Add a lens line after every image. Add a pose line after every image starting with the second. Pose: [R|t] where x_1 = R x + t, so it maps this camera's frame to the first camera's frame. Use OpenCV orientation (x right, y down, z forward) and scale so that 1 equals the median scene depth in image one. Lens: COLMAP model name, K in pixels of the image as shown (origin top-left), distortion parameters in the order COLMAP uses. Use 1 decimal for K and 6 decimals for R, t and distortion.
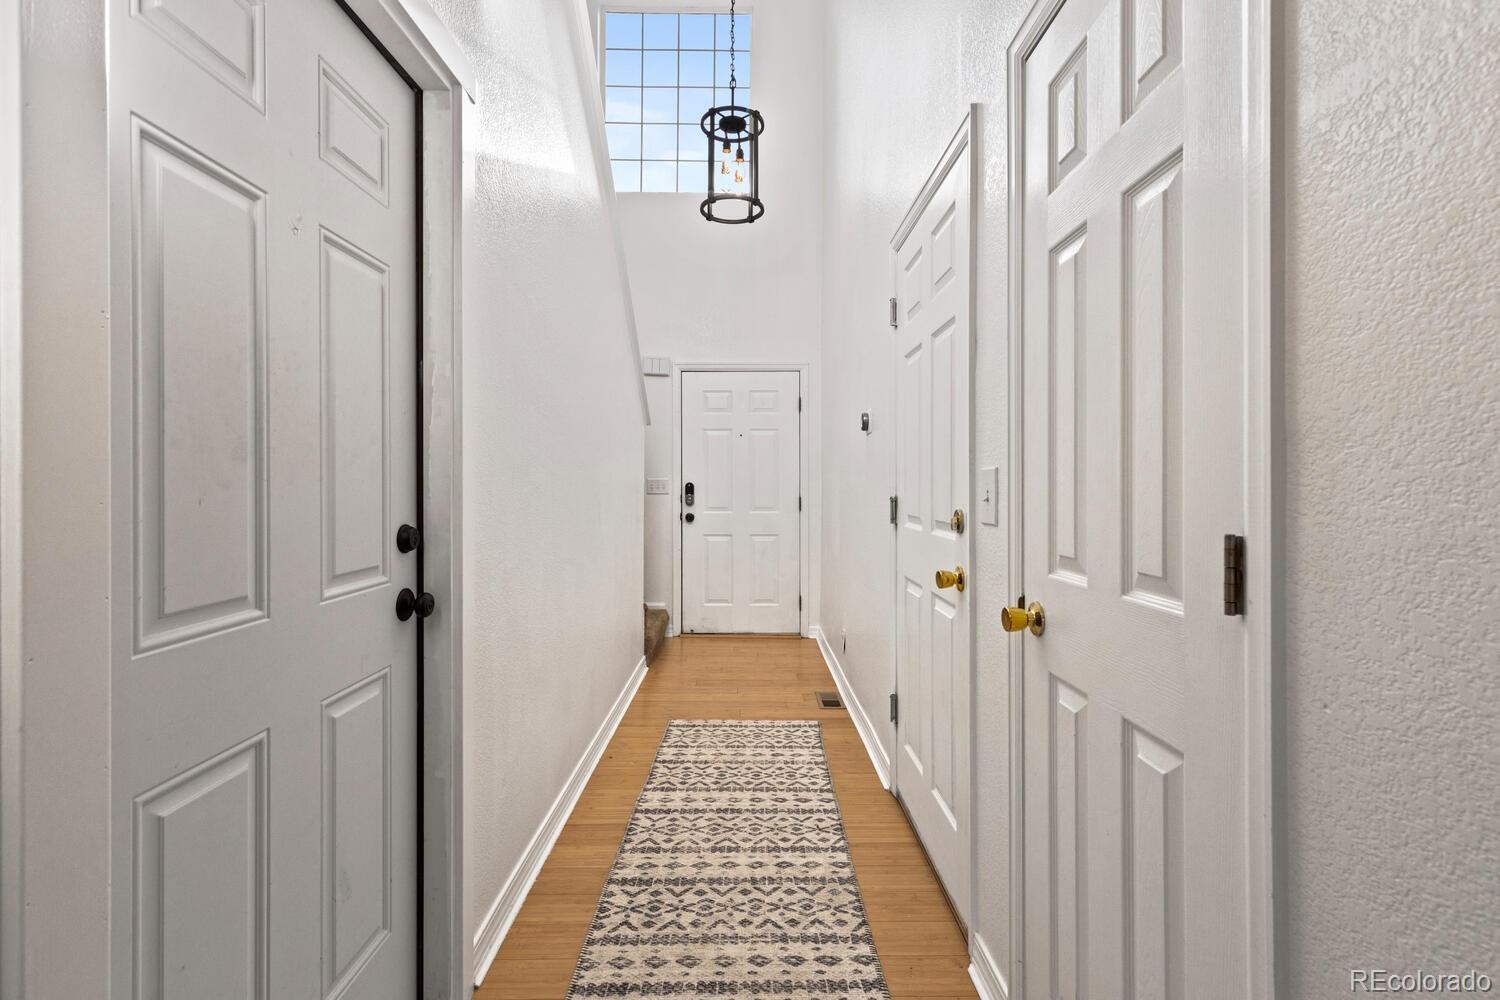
lens RADIAL K [[679.4, 0, 751.1], [0, 679.4, 490.3], [0, 0, 1]] dist [0.009897, -0.000127]
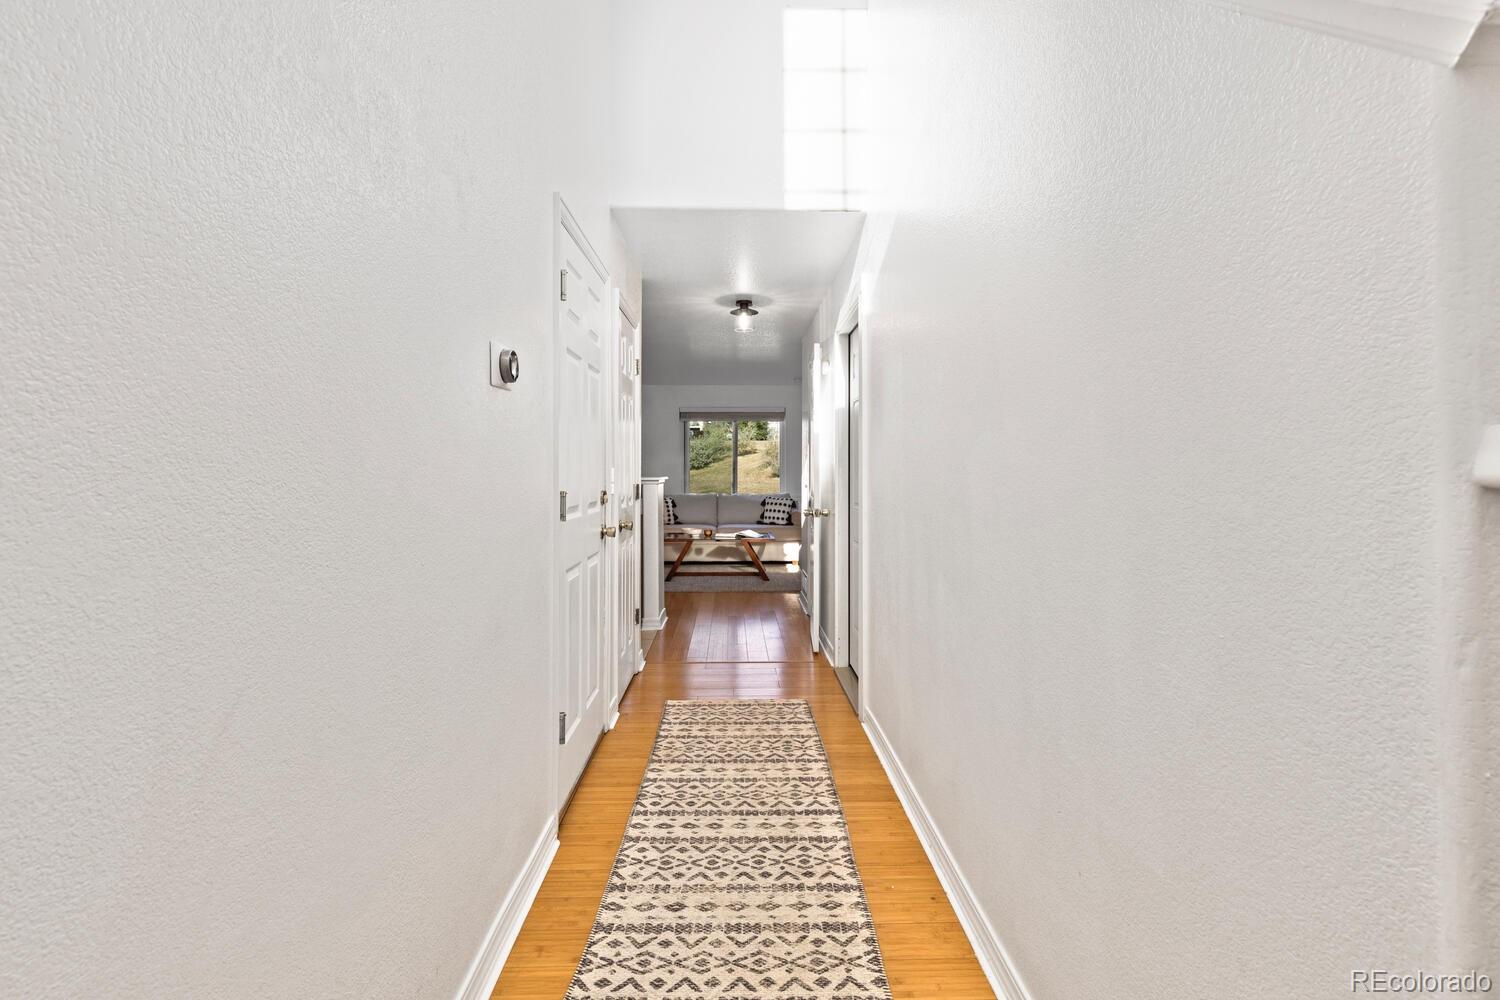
lens RADIAL K [[679.4, 0, 762.2], [0, 679.4, 496.2], [0, 0, 1]] dist [0.009897, -0.000127]
pose [[-0.999428, -0.001883, -0.033753, -0.023607], [-0.003480, 0.998874, 0.047310, -0.026960], [0.033626, 0.047401, -0.998310, 1.948606]]
